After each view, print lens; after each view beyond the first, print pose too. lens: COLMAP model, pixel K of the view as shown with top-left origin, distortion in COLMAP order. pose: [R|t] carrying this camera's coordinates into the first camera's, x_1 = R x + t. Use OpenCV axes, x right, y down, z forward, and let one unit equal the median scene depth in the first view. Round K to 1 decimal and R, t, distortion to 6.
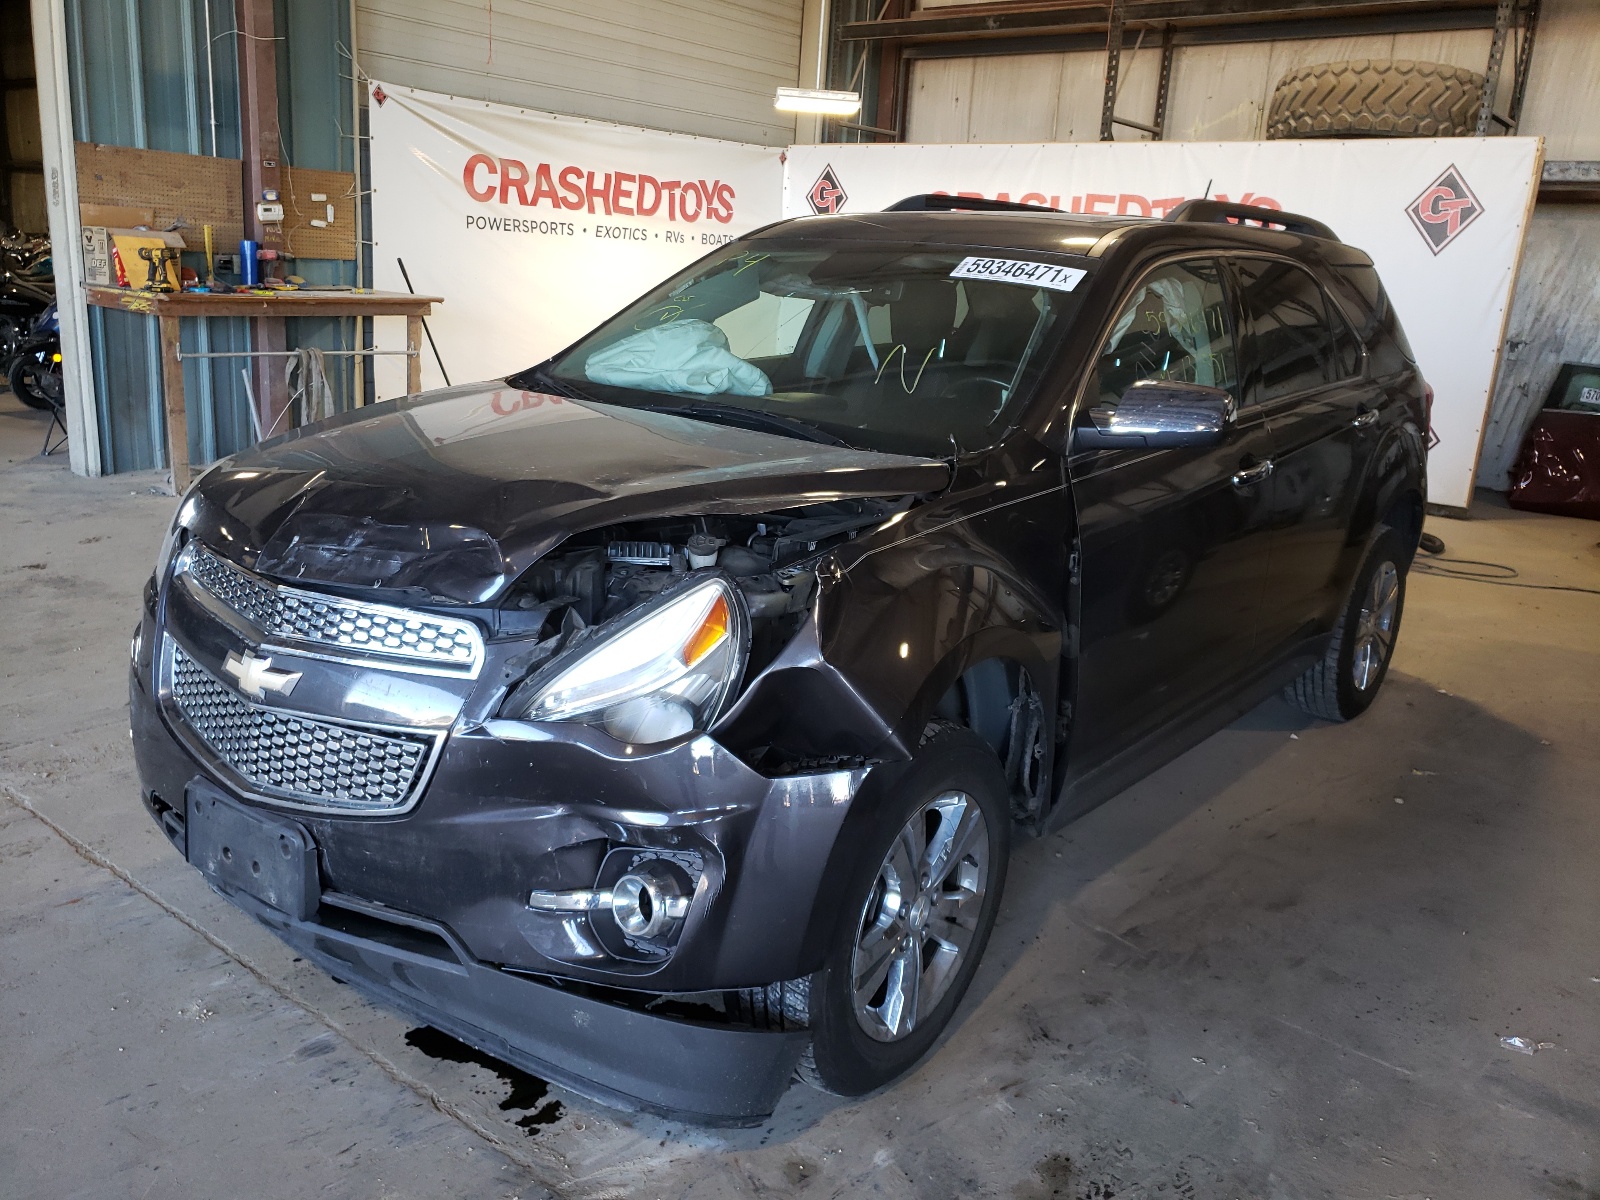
lens RADIAL K [[1287.1, 0, 793.7], [0, 1287.1, 570.2], [0, 0, 1]] dist [0.018888, 0.008790]
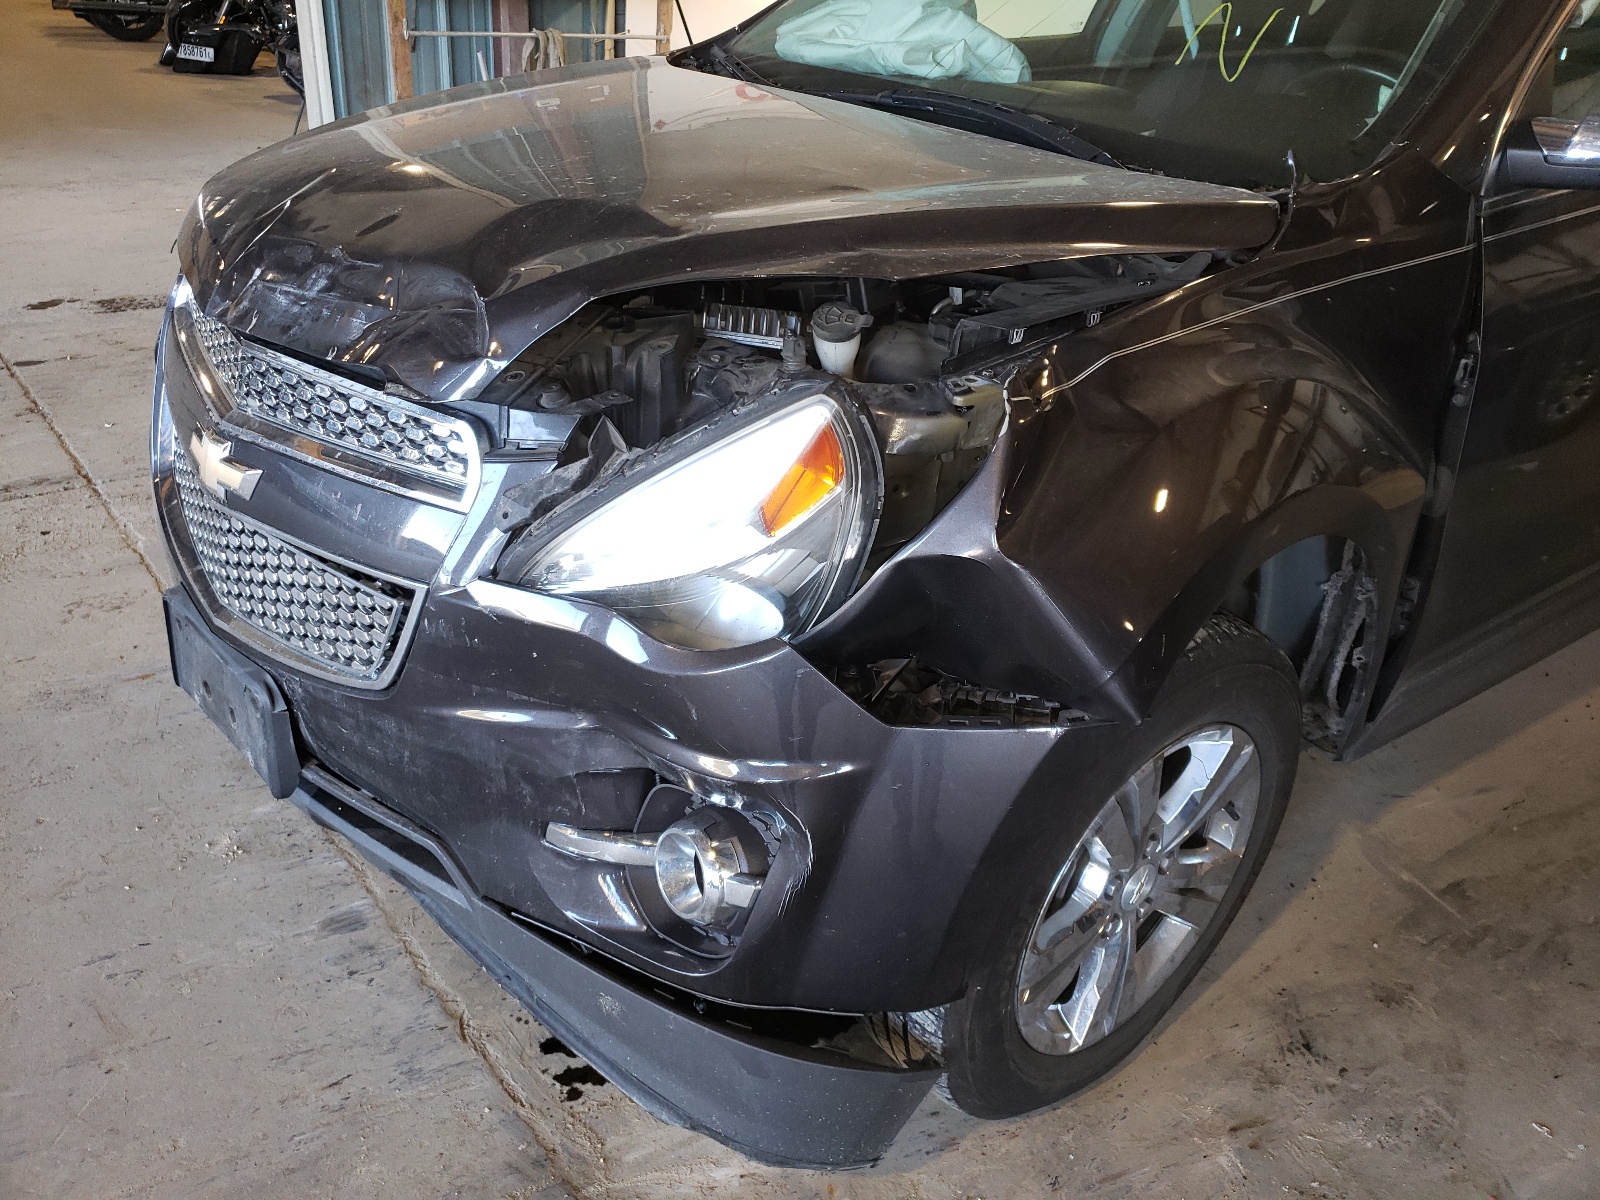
lens RADIAL K [[1287.1, 0, 793.7], [0, 1287.1, 570.2], [0, 0, 1]] dist [0.018888, 0.008790]
pose [[0.973225, 0.106338, -0.203778, 0.043282], [-0.061328, 0.974542, 0.215654, -0.033104], [0.221522, -0.197382, 0.954970, 0.355472]]
